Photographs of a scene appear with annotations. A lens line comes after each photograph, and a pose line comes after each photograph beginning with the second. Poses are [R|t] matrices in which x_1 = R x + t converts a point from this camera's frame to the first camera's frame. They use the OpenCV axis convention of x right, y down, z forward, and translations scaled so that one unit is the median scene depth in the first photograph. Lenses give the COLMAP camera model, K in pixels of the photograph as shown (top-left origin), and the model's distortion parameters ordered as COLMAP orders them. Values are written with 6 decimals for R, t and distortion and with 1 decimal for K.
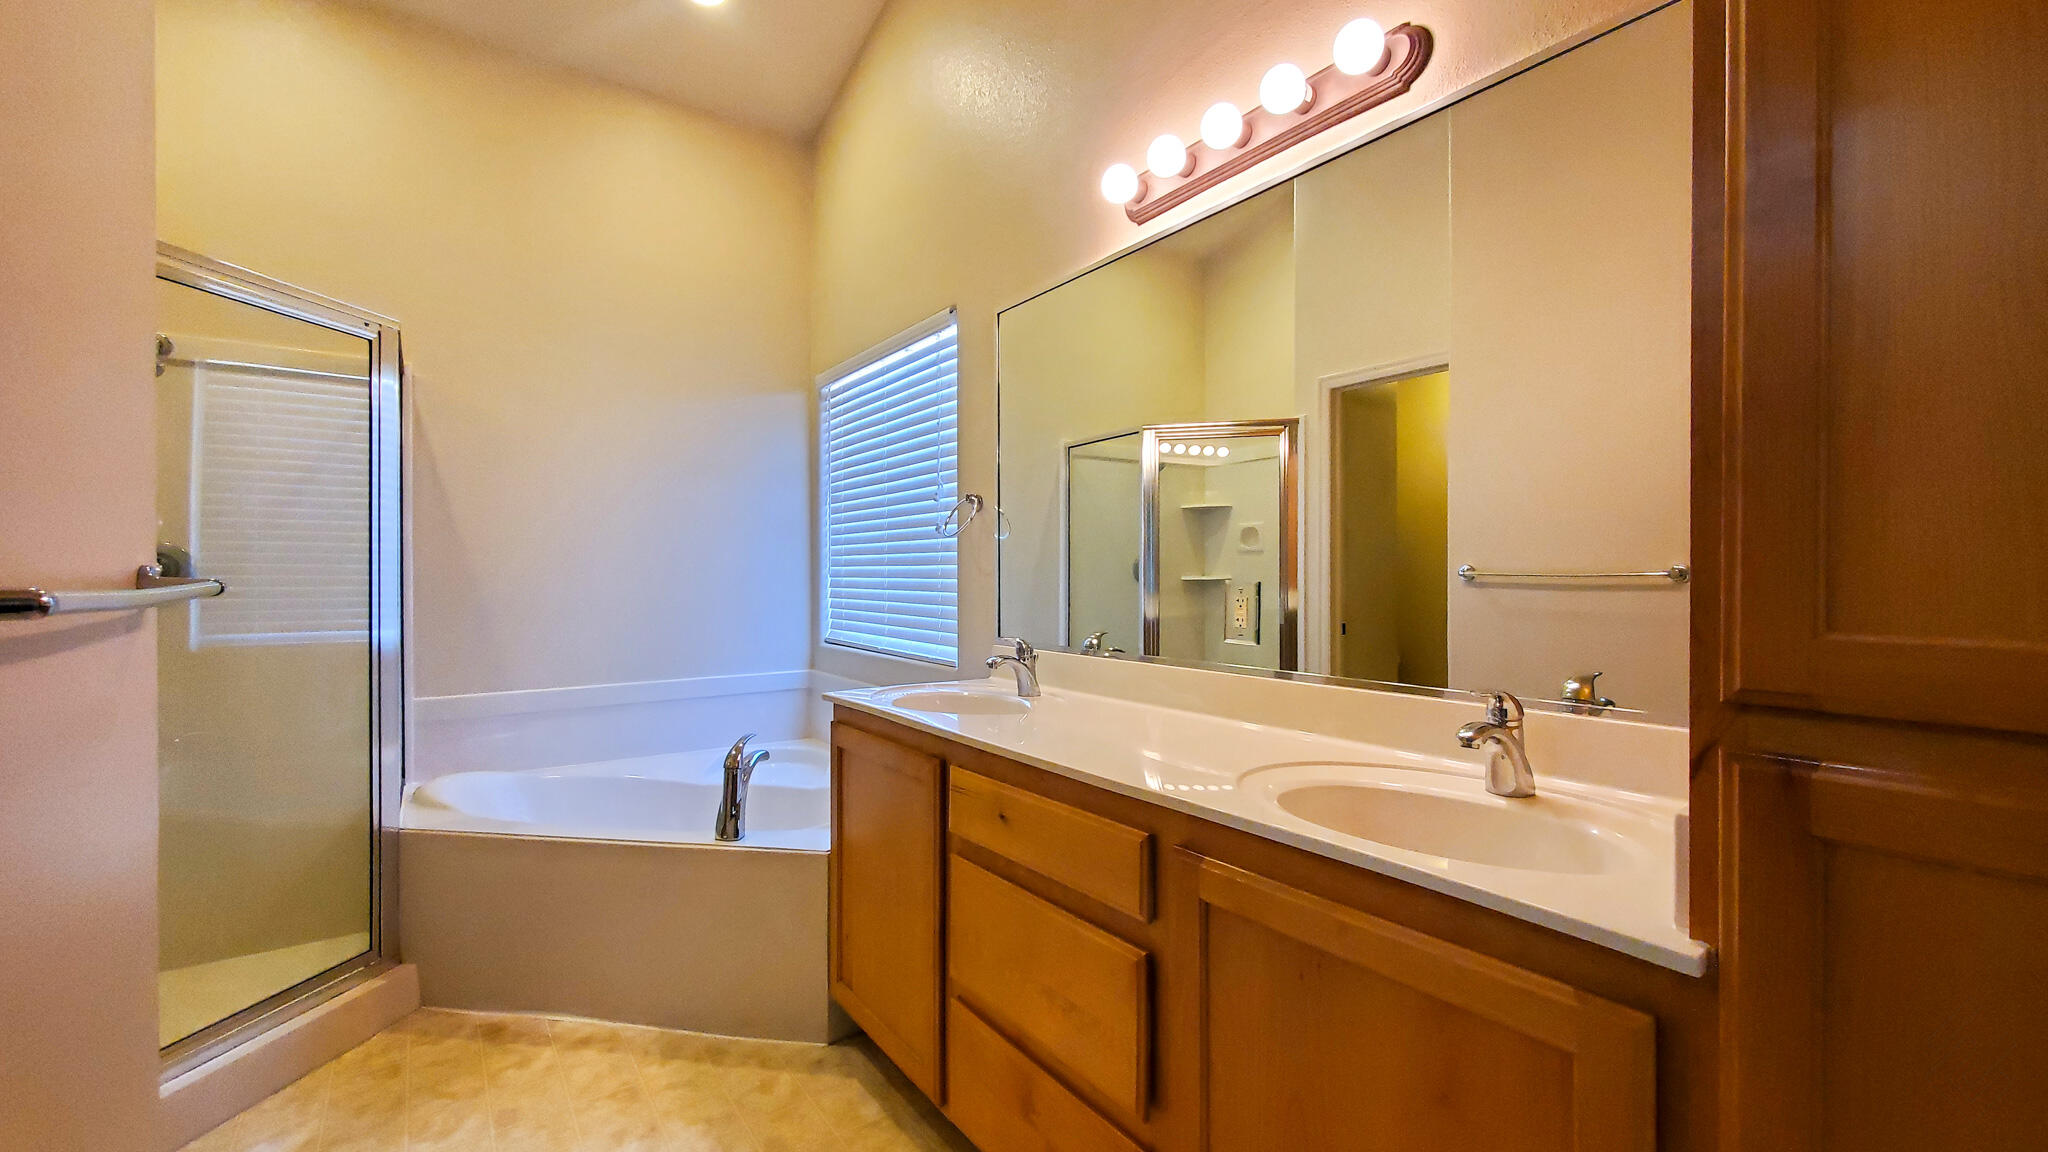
lens RADIAL K [[855.2, 0, 1037.4], [0, 855.2, 573.2], [0, 0, 1]] dist [0.005829, -0.000293]
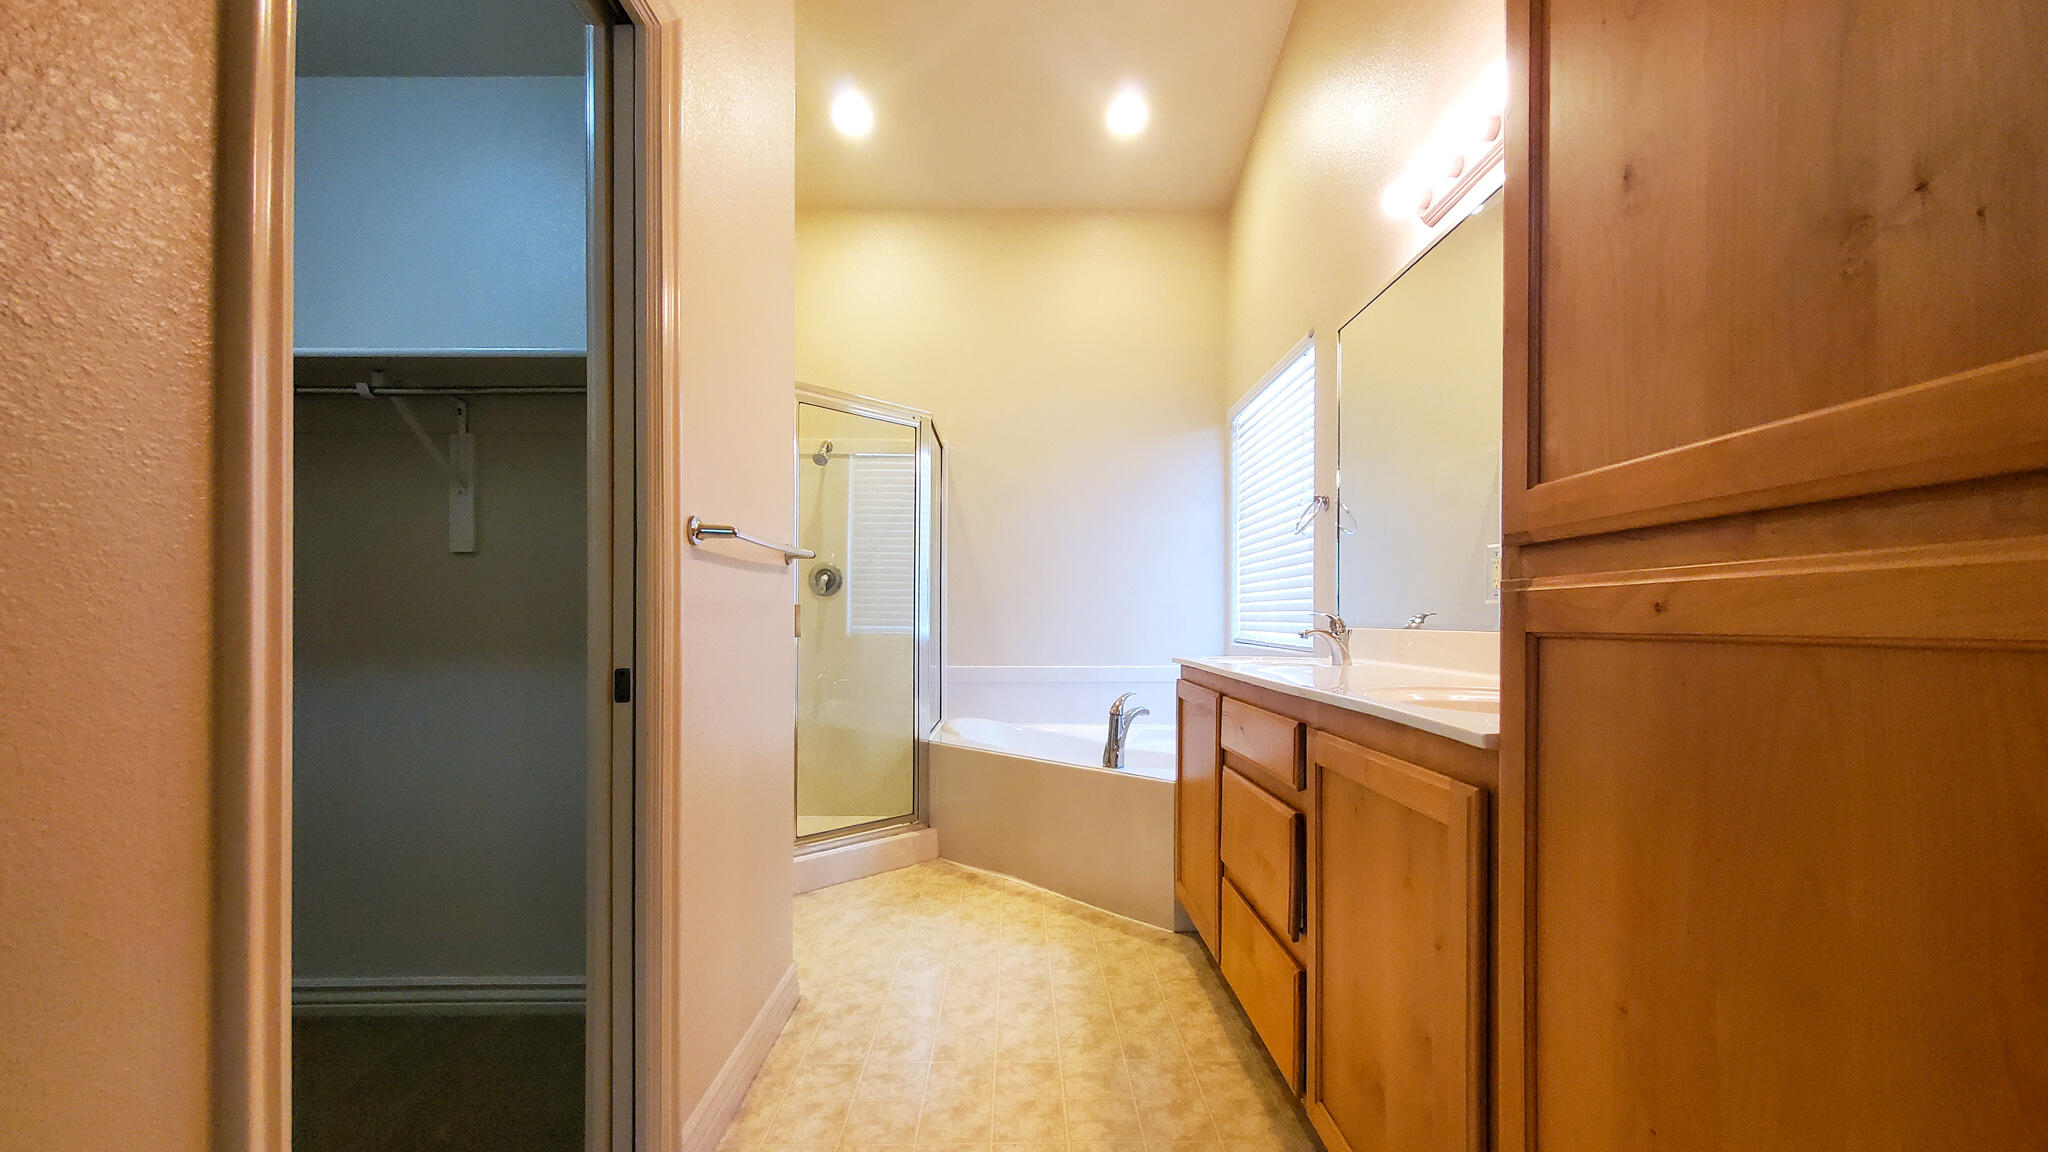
lens RADIAL K [[855.2, 0, 1000.6], [0, 855.2, 618.3], [0, 0, 1]] dist [0.005829, -0.000293]
pose [[0.803913, 0.003822, -0.594734, 0.297758], [-0.004673, 0.999989, 0.000110, 0.081696], [0.594728, 0.002690, 0.803922, -0.175953]]
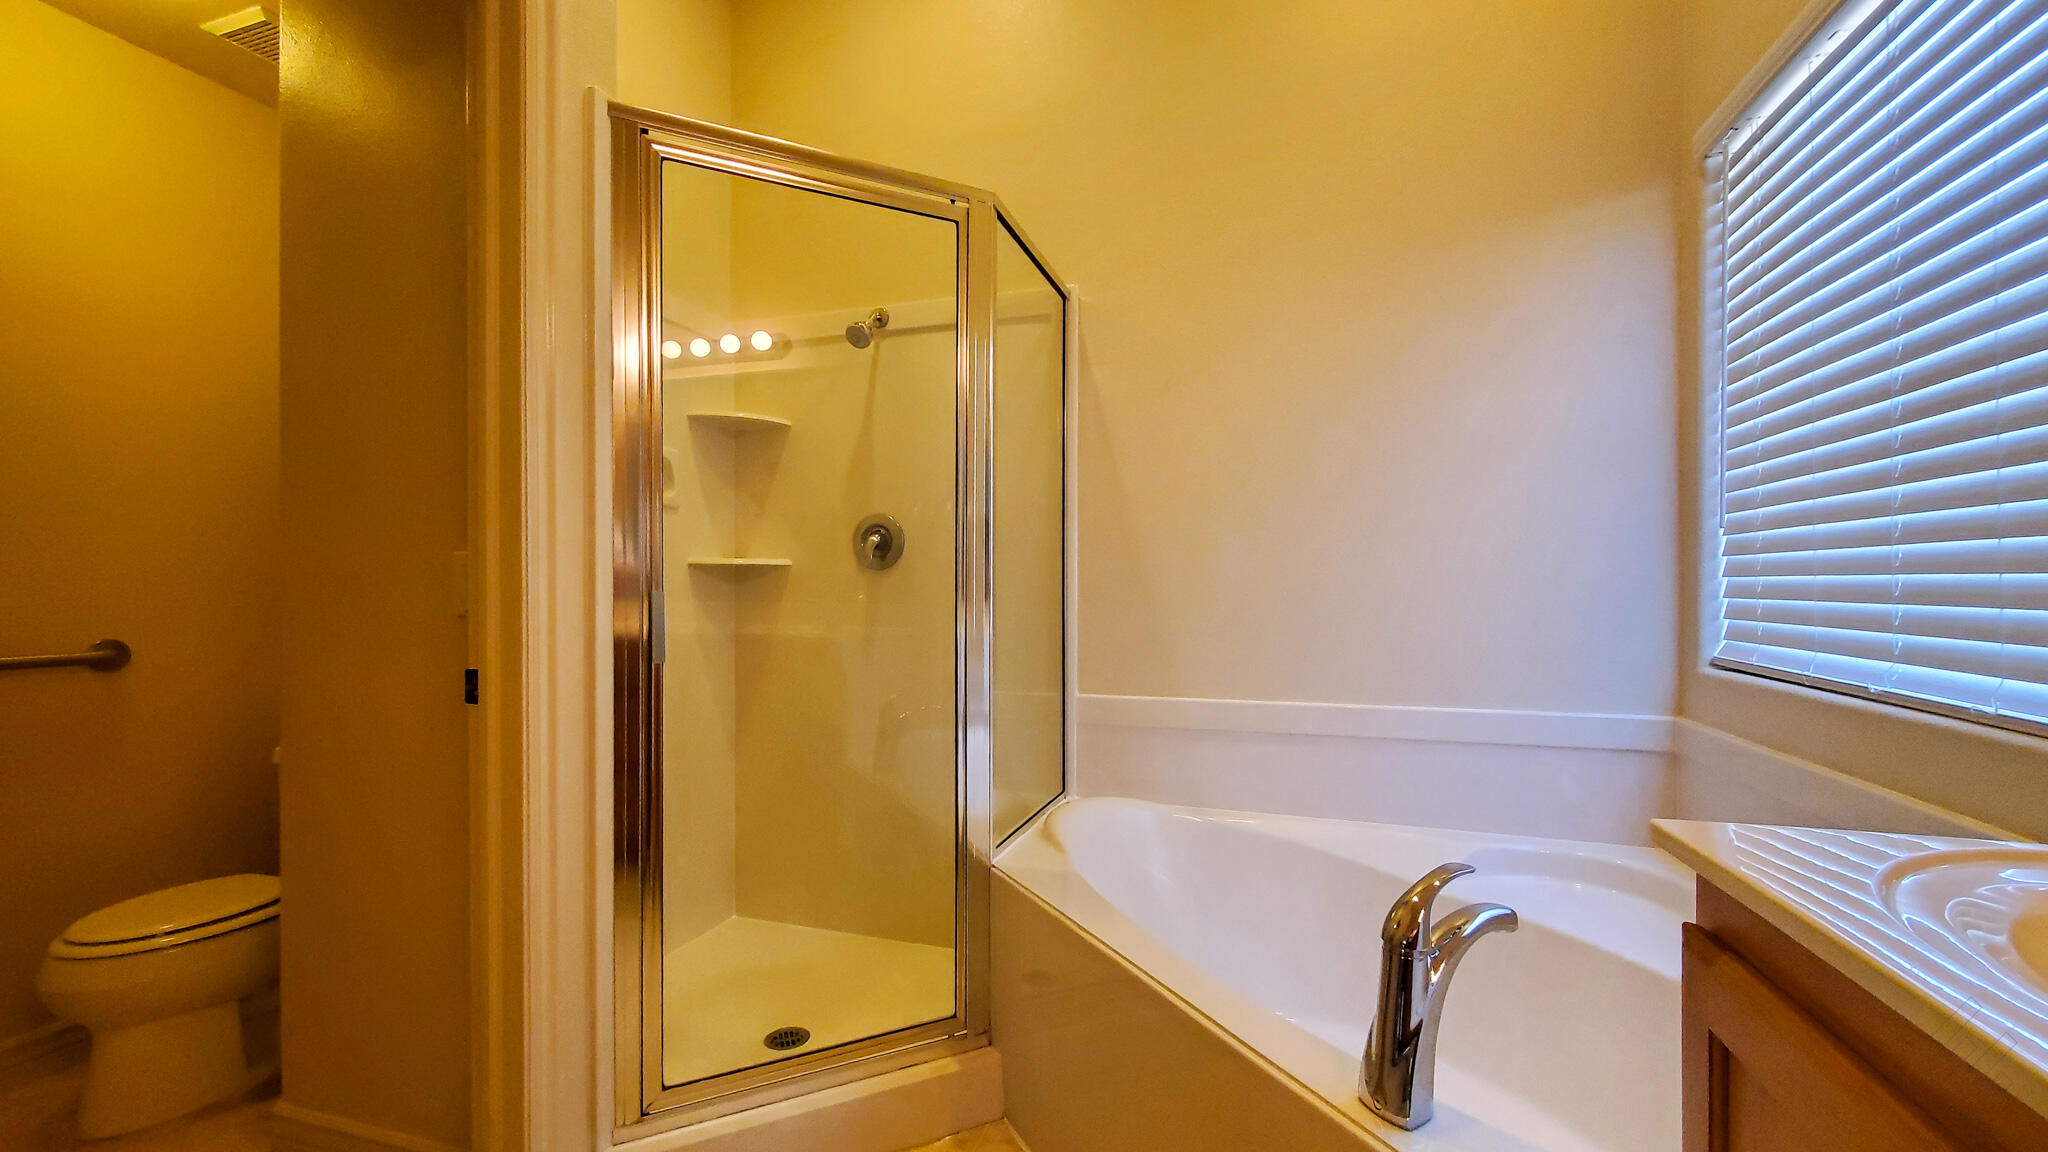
lens RADIAL K [[855.2, 0, 1008.4], [0, 855.2, 591.2], [0, 0, 1]] dist [0.005829, -0.000293]
pose [[0.584722, 0.004584, -0.811221, -0.134596], [-0.000799, 0.999987, 0.005075, 0.057219], [0.811233, -0.002319, 0.584718, 0.616535]]
